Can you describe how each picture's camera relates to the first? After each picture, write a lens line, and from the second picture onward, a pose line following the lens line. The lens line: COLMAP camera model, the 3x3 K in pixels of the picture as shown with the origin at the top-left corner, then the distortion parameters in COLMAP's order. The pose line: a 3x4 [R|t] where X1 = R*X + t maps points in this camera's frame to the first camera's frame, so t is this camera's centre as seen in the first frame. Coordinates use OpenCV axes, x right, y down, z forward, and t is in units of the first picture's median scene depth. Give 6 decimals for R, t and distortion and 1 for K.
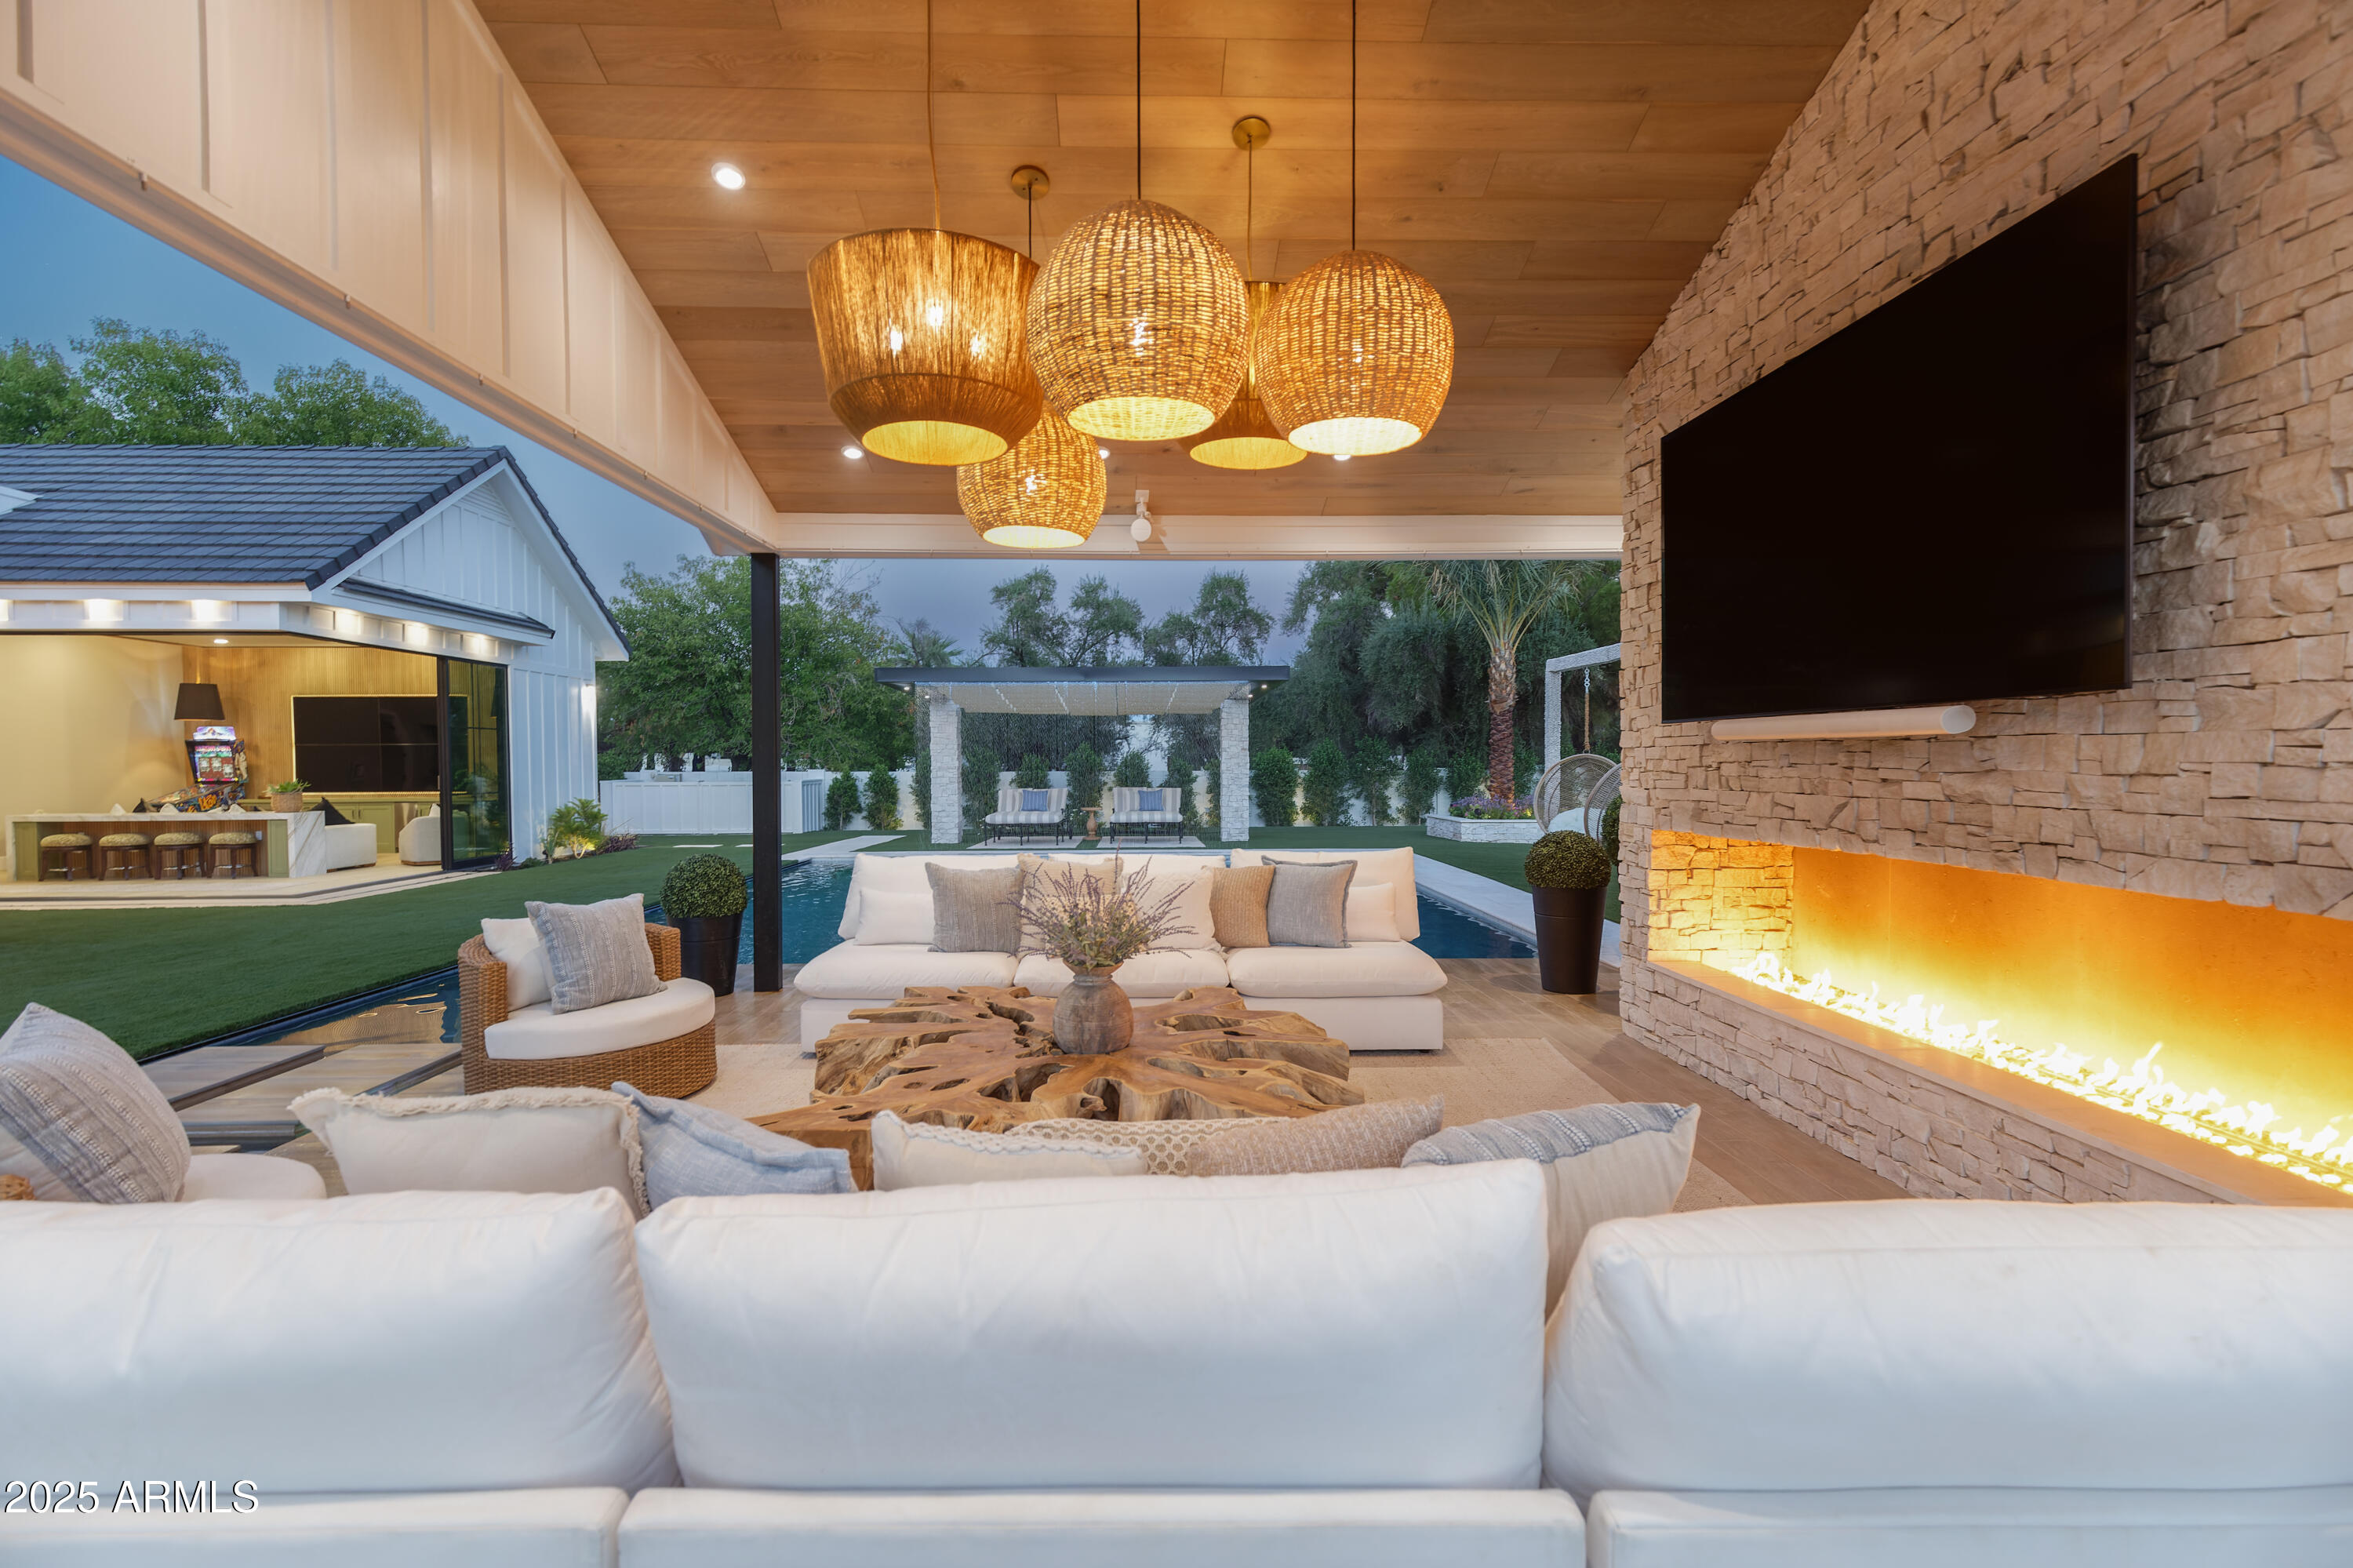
lens RADIAL K [[1086.5, 0, 1171.6], [0, 1086.5, 784.5], [0, 0, 1]] dist [0.004151, 0.001719]
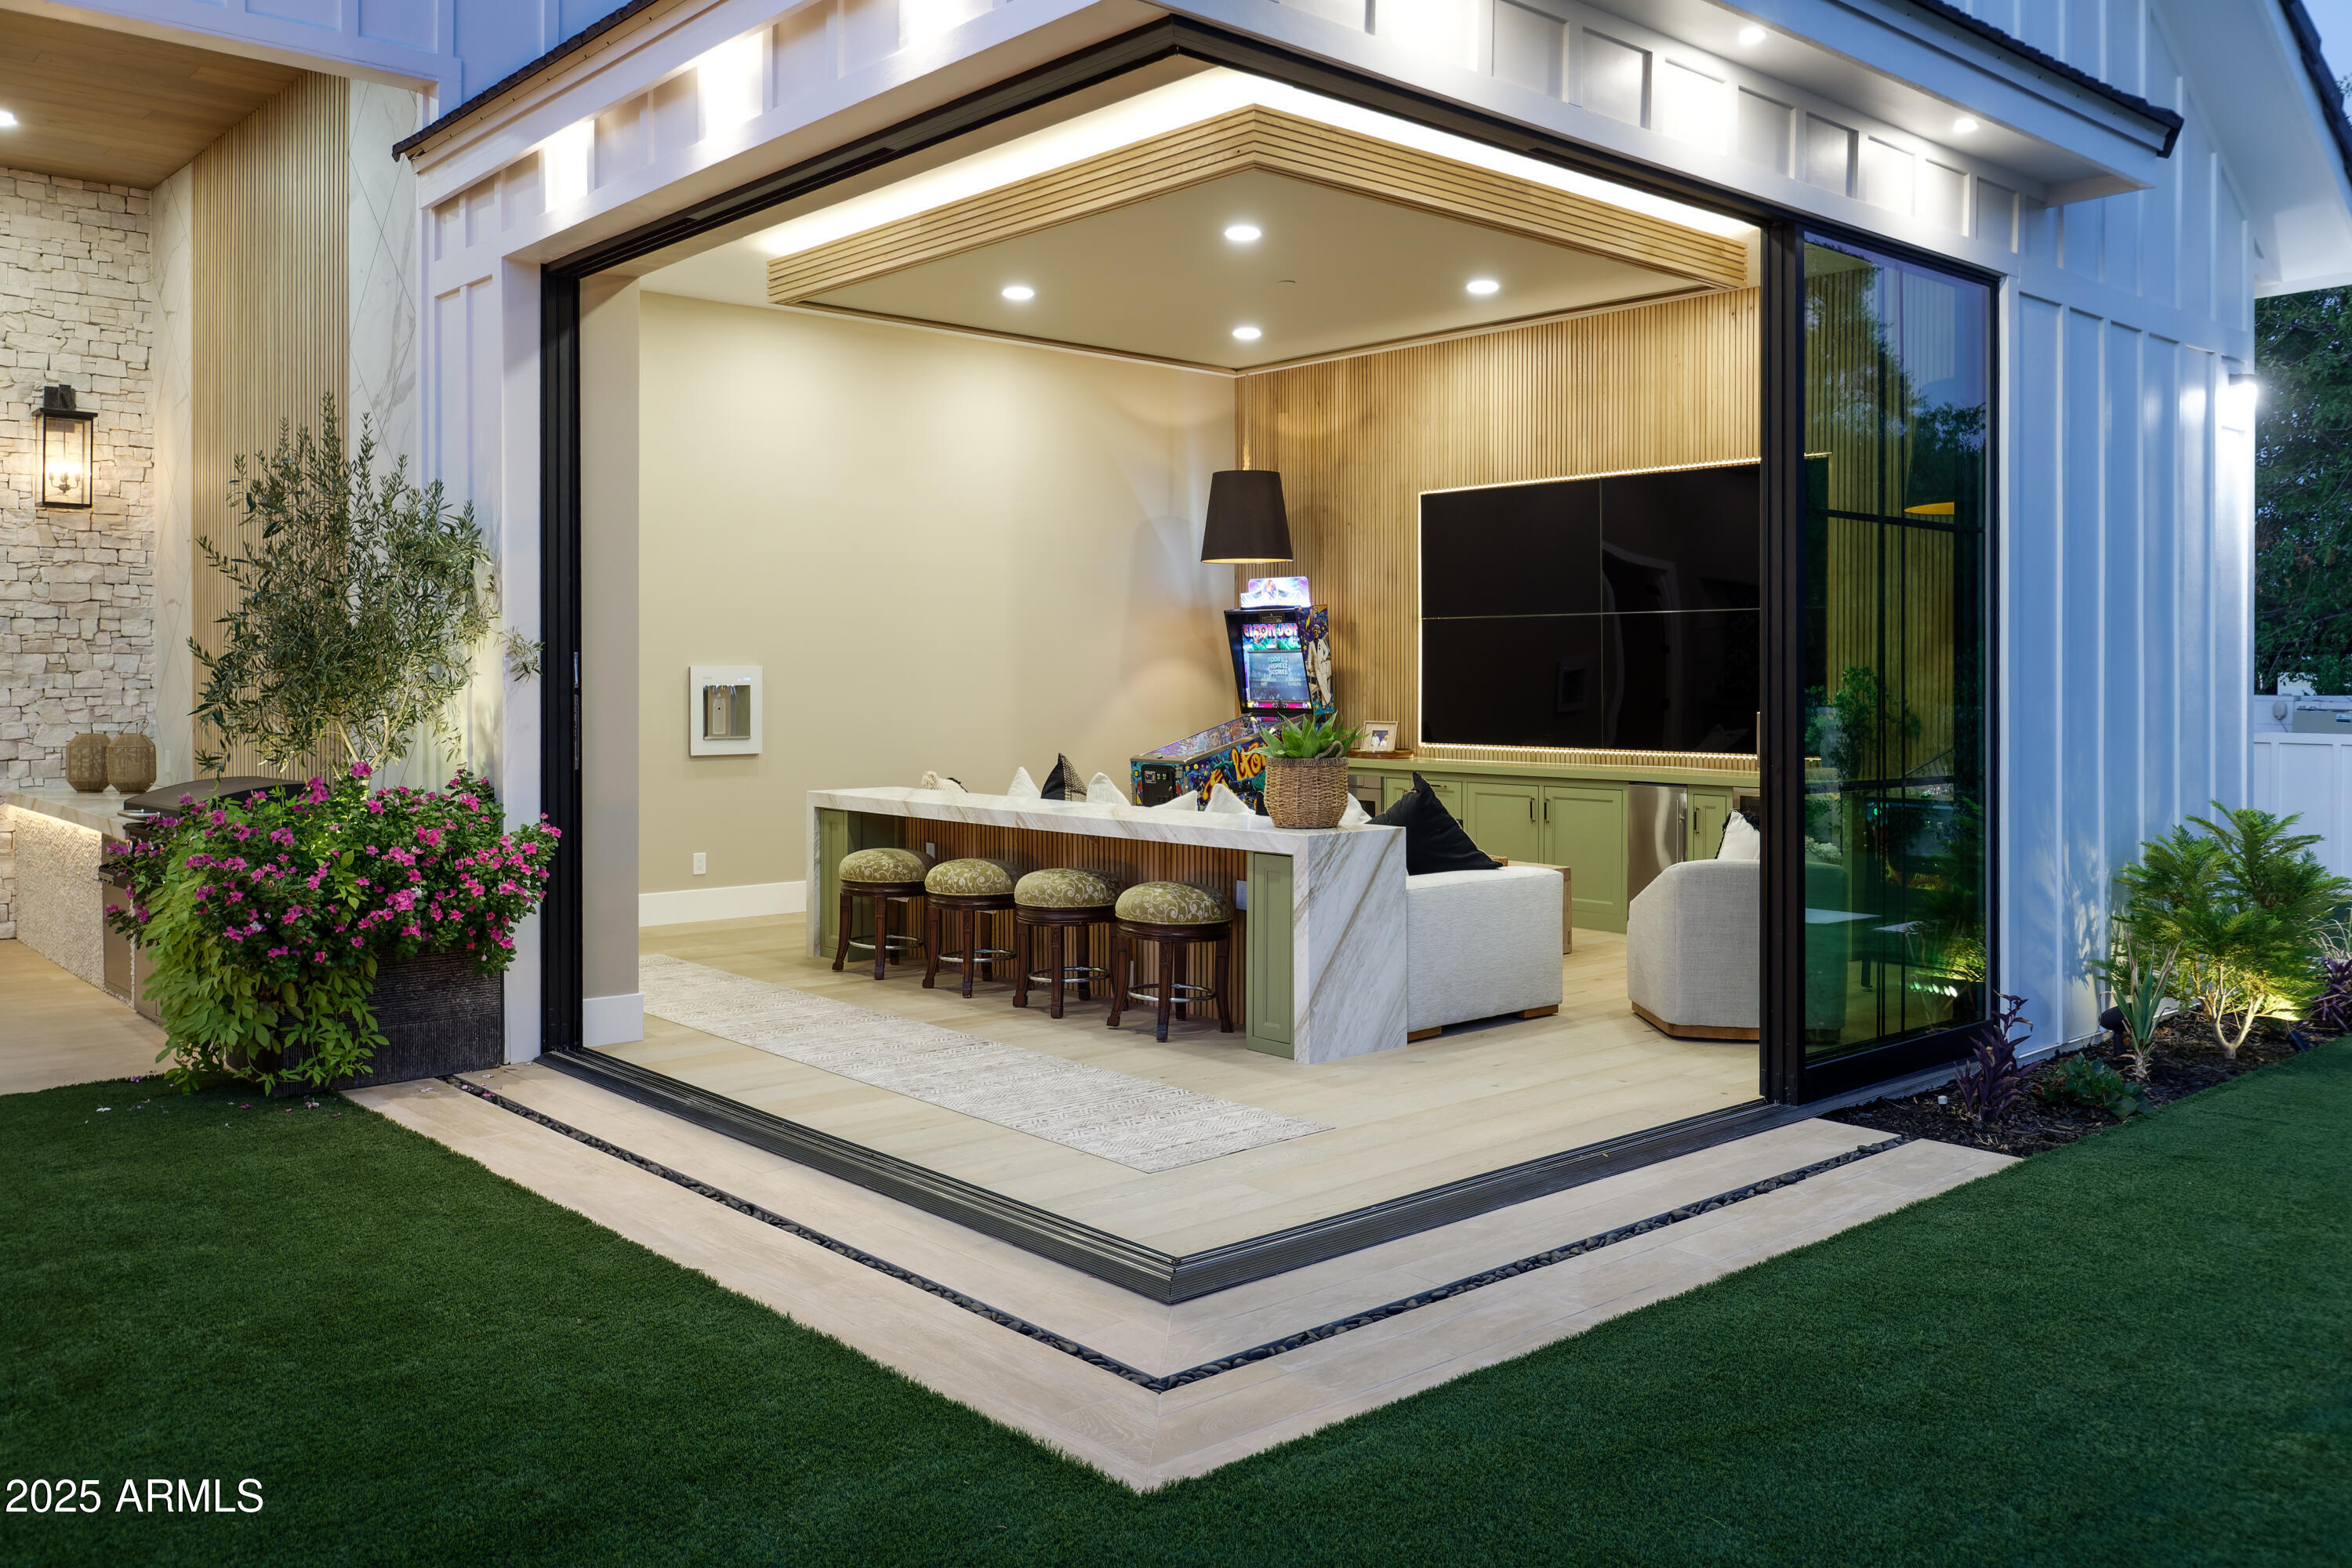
lens RADIAL K [[1854.4, 0, 1176.8], [0, 1854.4, 694.3], [0, 0, 1]] dist [-0.003178, 0.000797]
pose [[0.638761, 0.013020, -0.769295, -0.402609], [-0.022855, 0.999737, -0.002056, -0.007143], [0.769066, 0.018895, 0.638890, 0.584550]]
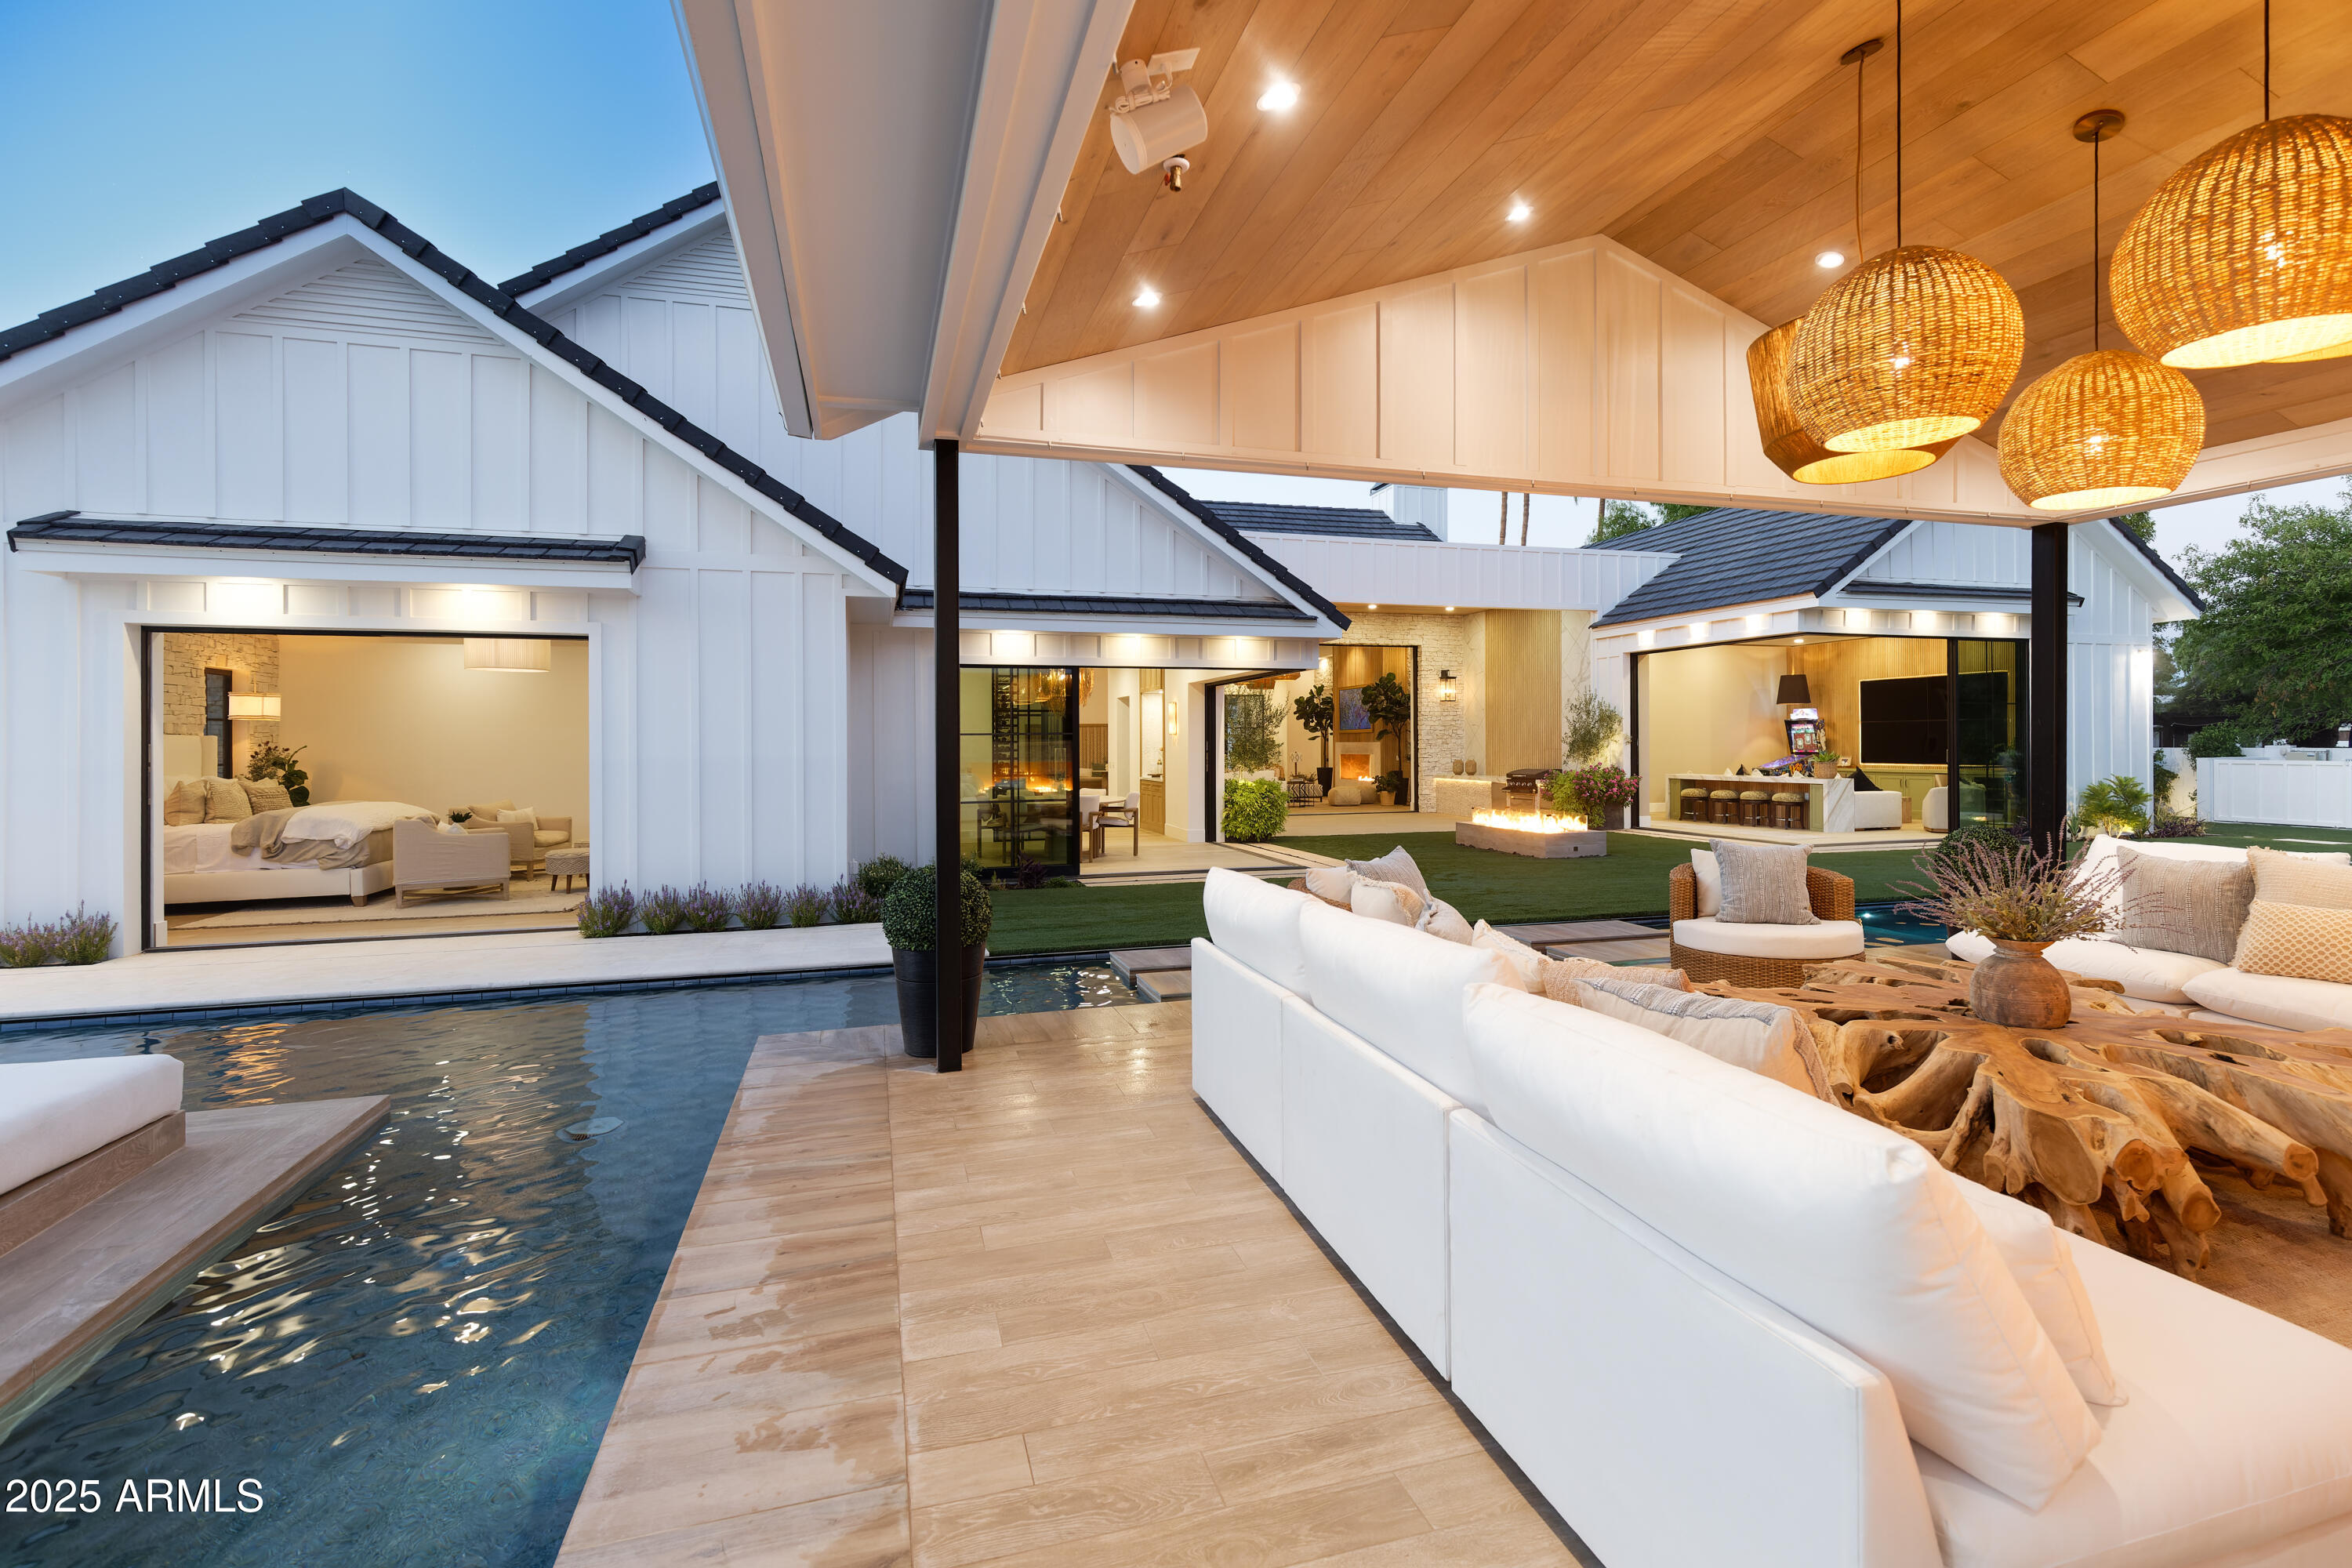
lens RADIAL K [[1086.0, 0, 1188.6], [0, 1086.0, 749.9], [0, 0, 1]] dist [0.004151, 0.001719]
pose [[0.260237, 0.008246, -0.965509, 0.155194], [-0.015793, 0.999866, 0.004282, -0.000235], [0.965416, 0.014134, 0.260333, -0.000884]]
